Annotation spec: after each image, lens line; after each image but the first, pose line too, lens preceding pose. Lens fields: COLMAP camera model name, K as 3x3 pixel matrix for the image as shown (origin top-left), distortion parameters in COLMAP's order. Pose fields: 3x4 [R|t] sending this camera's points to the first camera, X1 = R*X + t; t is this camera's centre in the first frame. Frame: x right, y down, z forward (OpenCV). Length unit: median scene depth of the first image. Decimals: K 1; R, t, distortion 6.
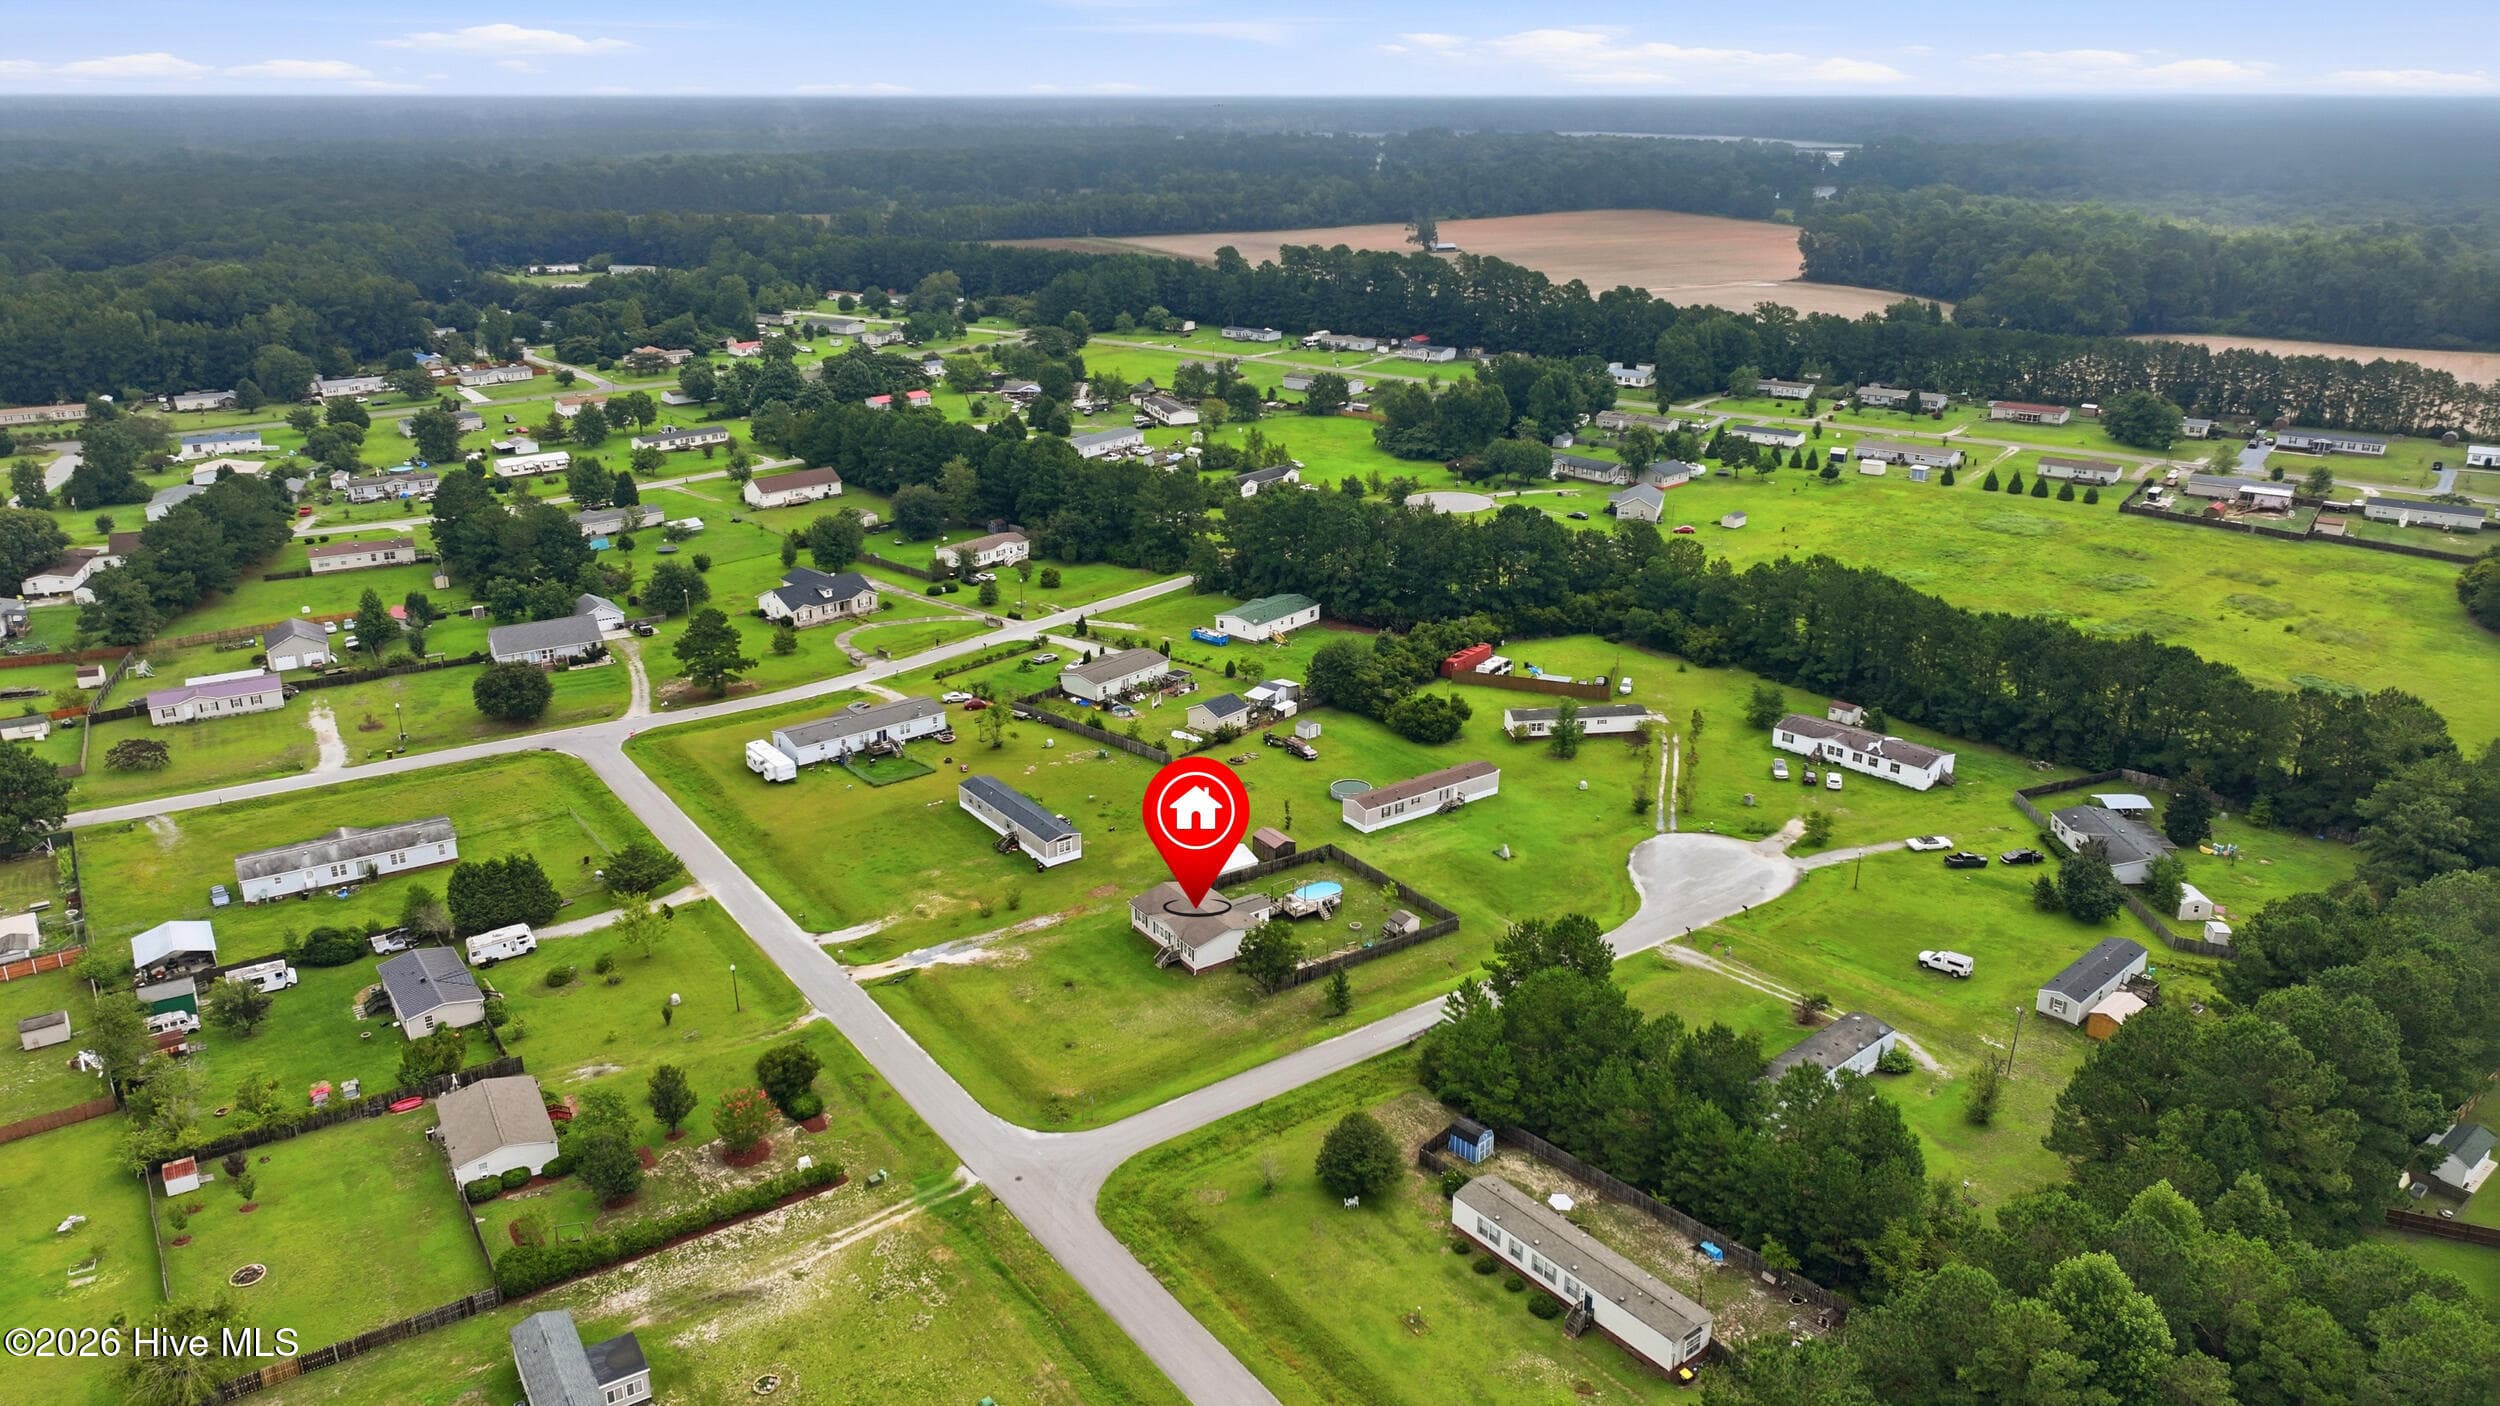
lens RADIAL K [[1734.3, 0, 1250.0], [0, 1734.3, 703.0], [0, 0, 1]] dist [0.004598, 0.005662]
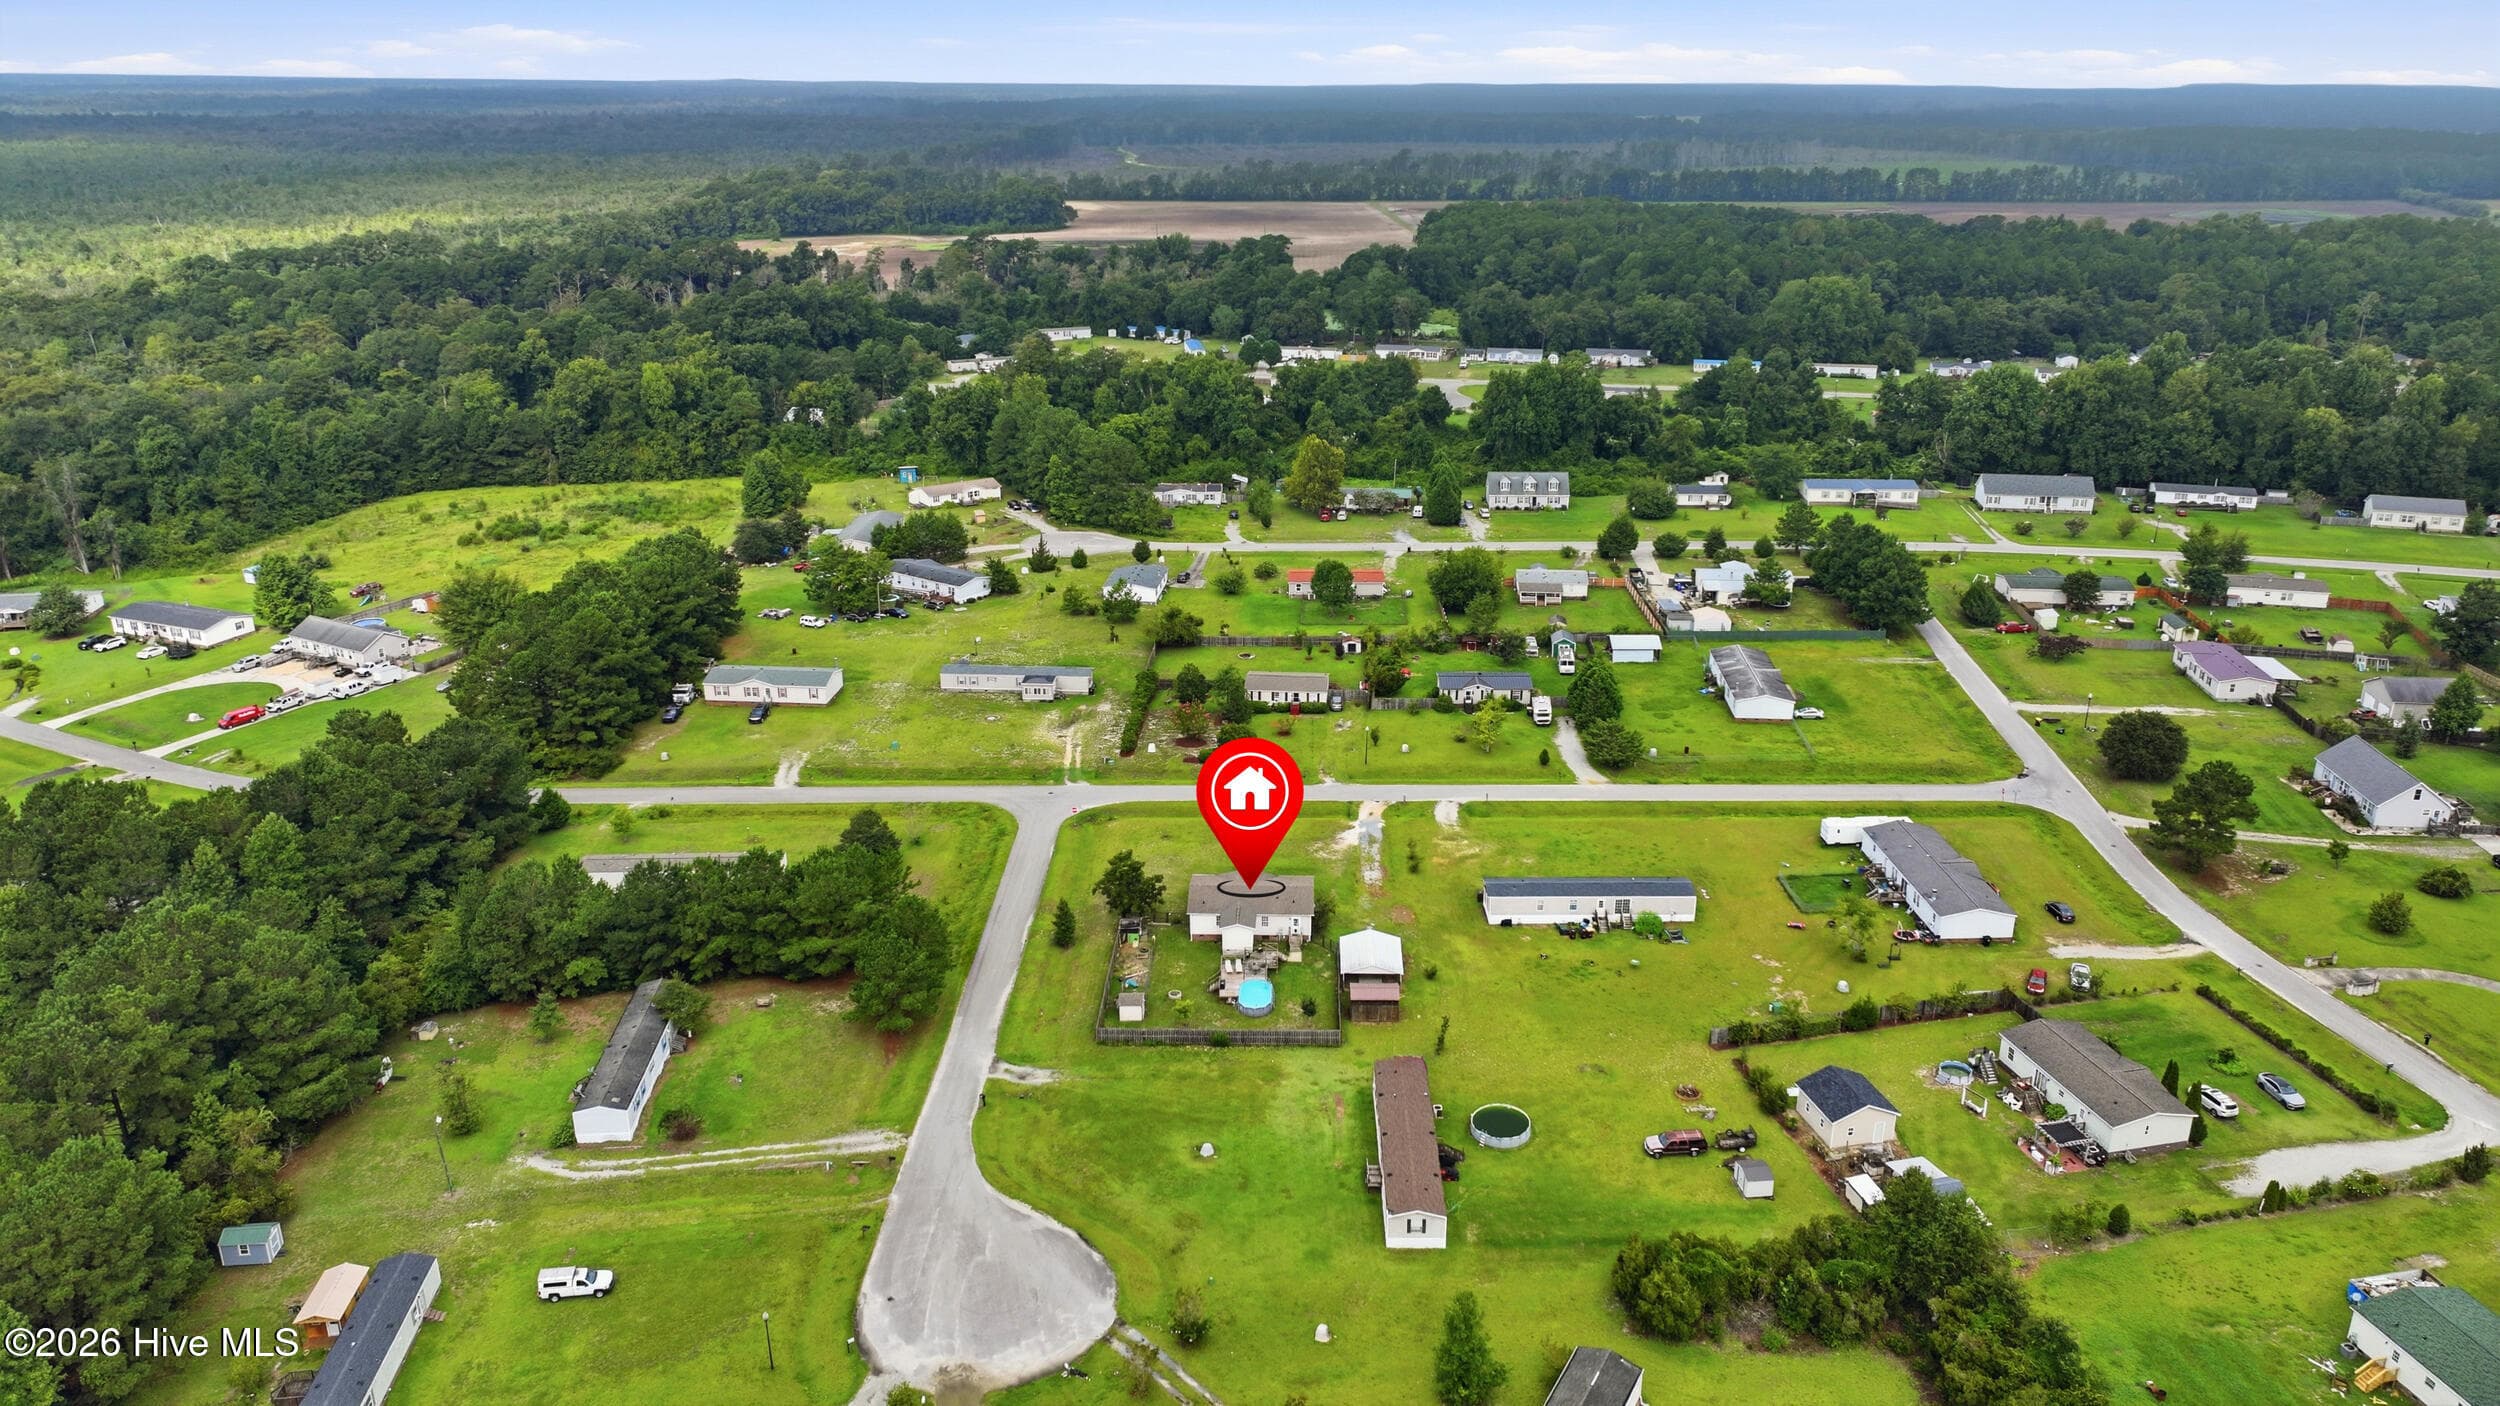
lens RADIAL K [[1755.2, 0, 1250.0], [0, 1755.2, 703.0], [0, 0, 1]] dist [0.006904, 0.004747]
pose [[-0.592507, 0.279953, -0.755356, 0.562017], [-0.270728, 0.813933, 0.514024, -0.389969], [0.758711, 0.509058, -0.406470, 1.081427]]
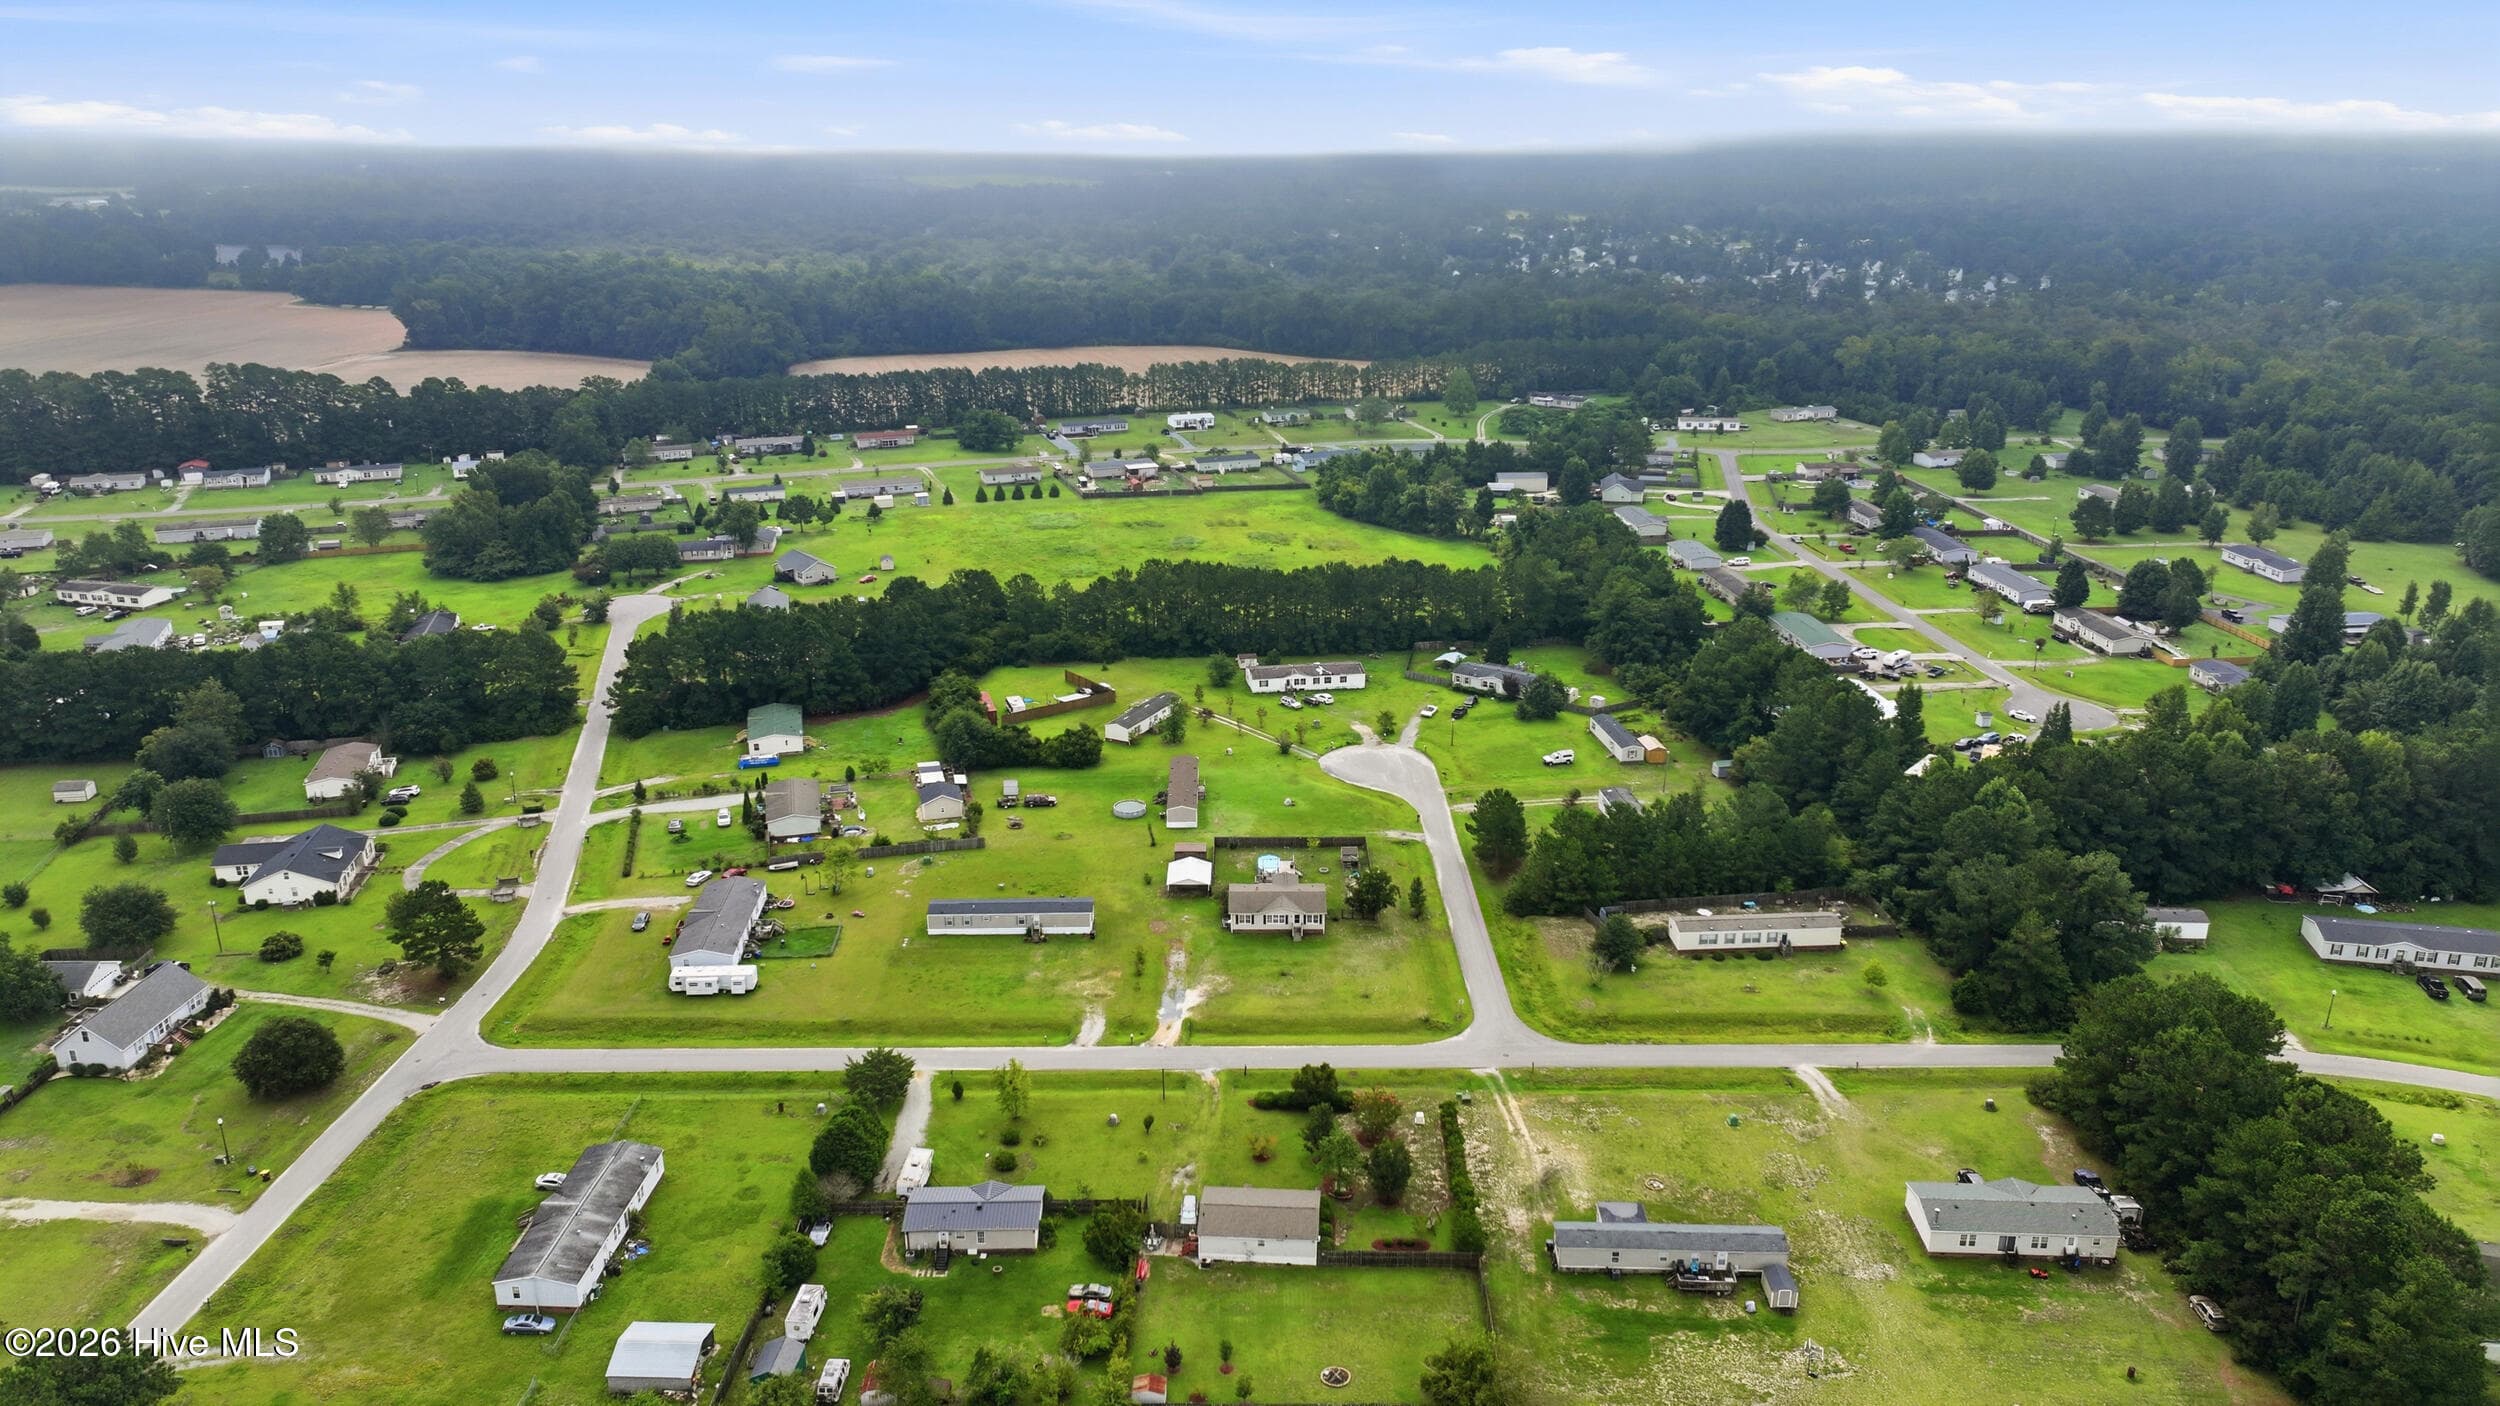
lens RADIAL K [[1734.3, 0, 1250.0], [0, 1734.3, 703.0], [0, 0, 1]] dist [0.004598, 0.005662]
pose [[0.565600, -0.269433, 0.779424, -0.803936], [0.278454, 0.952012, 0.127030, -0.148355], [-0.776247, 0.145186, 0.613483, 0.163297]]
